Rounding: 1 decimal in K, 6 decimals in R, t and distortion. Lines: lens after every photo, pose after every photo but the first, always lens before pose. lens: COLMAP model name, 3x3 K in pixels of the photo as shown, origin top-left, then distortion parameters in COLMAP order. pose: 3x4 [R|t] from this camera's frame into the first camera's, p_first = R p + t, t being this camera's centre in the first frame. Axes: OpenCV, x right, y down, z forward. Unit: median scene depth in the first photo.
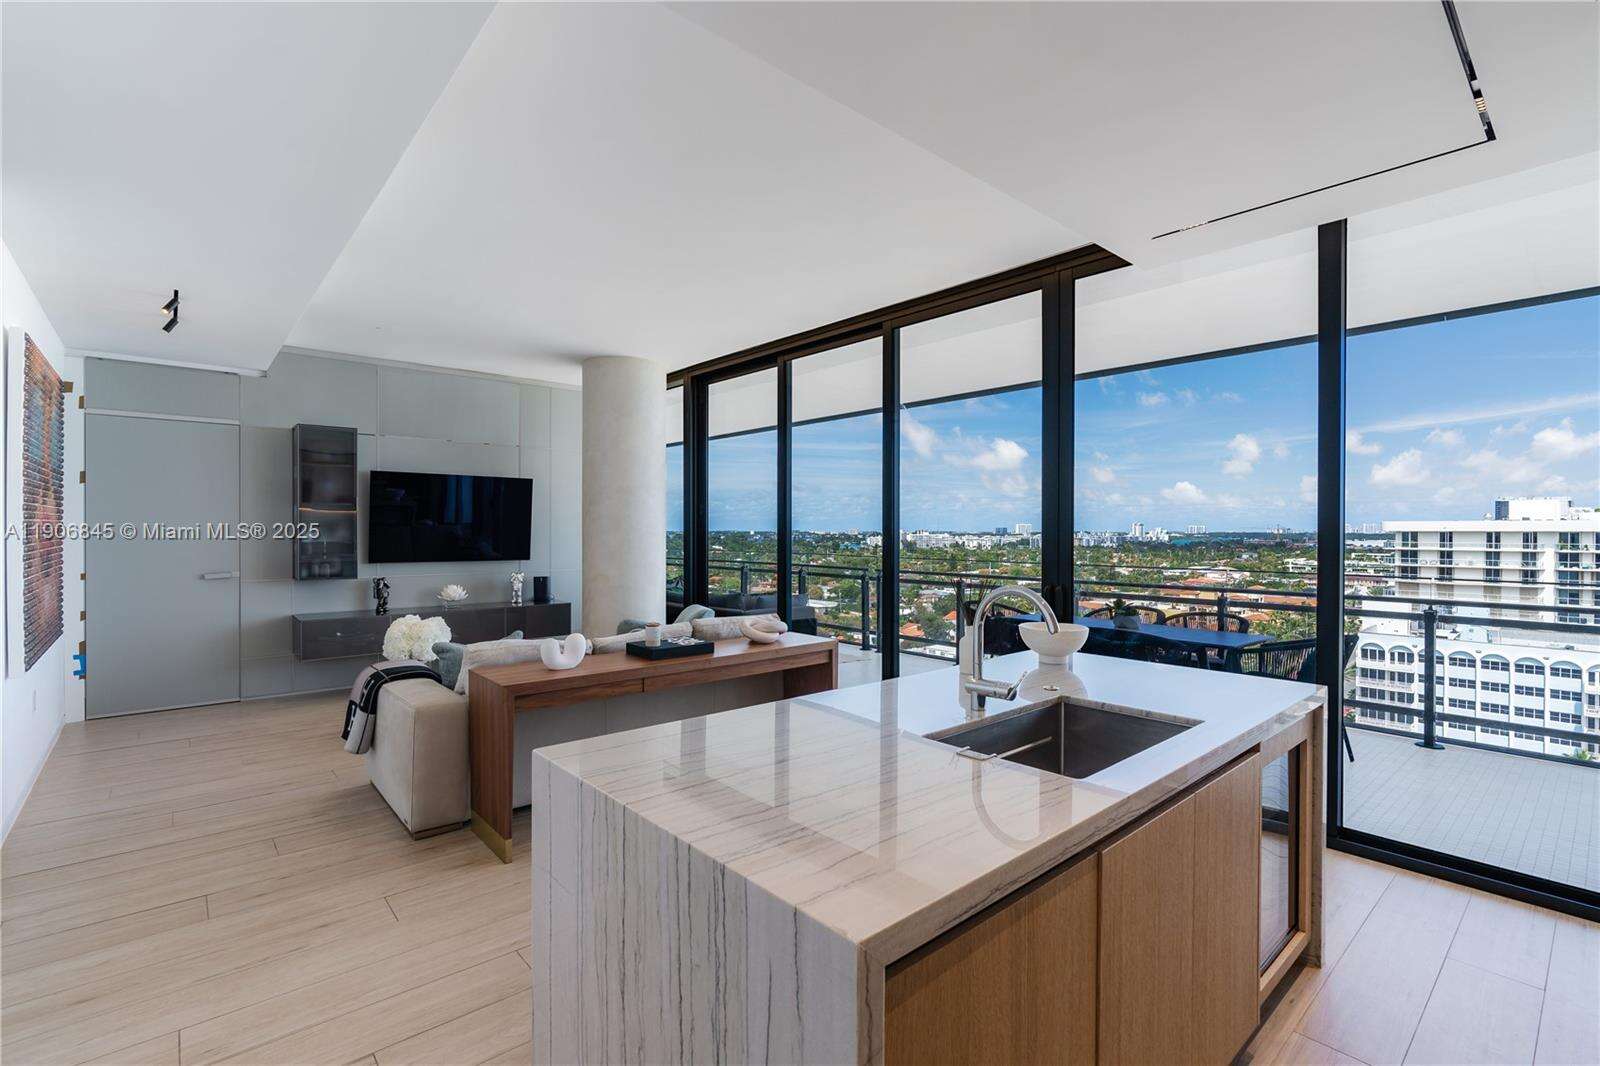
lens RADIAL K [[726.9, 0, 804.6], [0, 726.9, 540.0], [0, 0, 1]] dist [-0.009174, 0.003201]
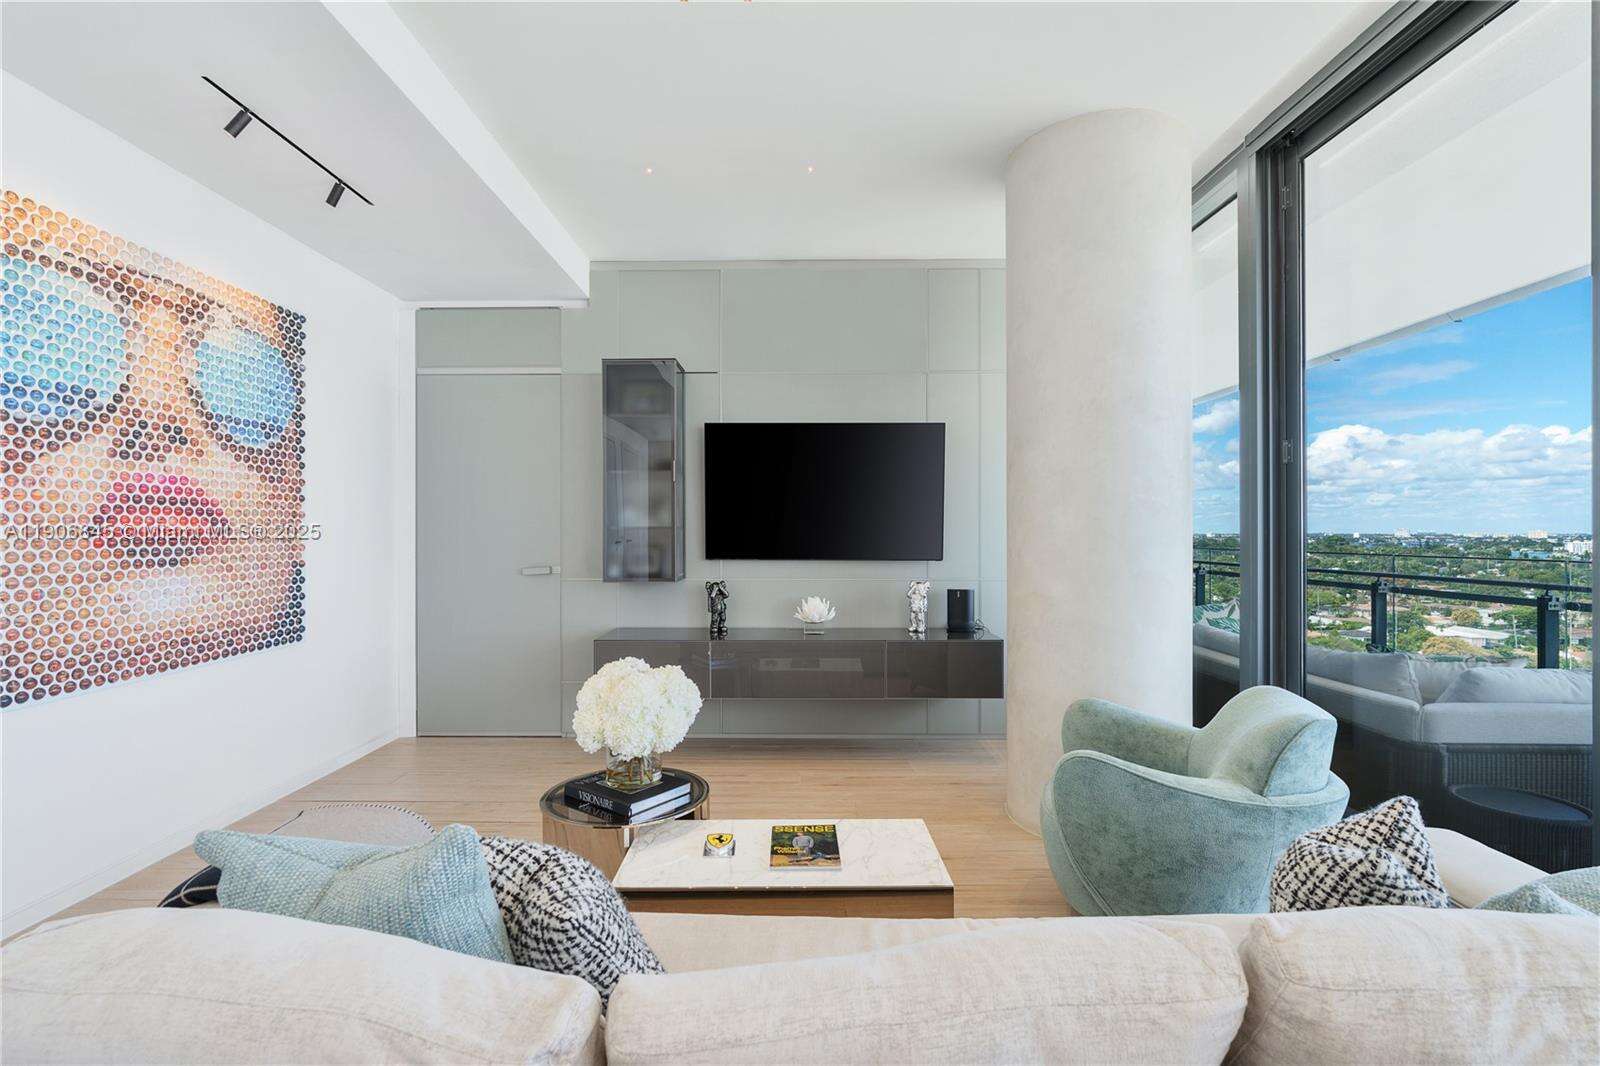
lens RADIAL K [[726.9, 0, 803.1], [0, 726.9, 541.2], [0, 0, 1]] dist [-0.009174, 0.003201]
pose [[0.747580, 0.005031, -0.664153, -0.071842], [-0.006518, 0.999979, 0.000238, 0.012984], [0.664140, 0.004151, 0.747597, 0.516520]]
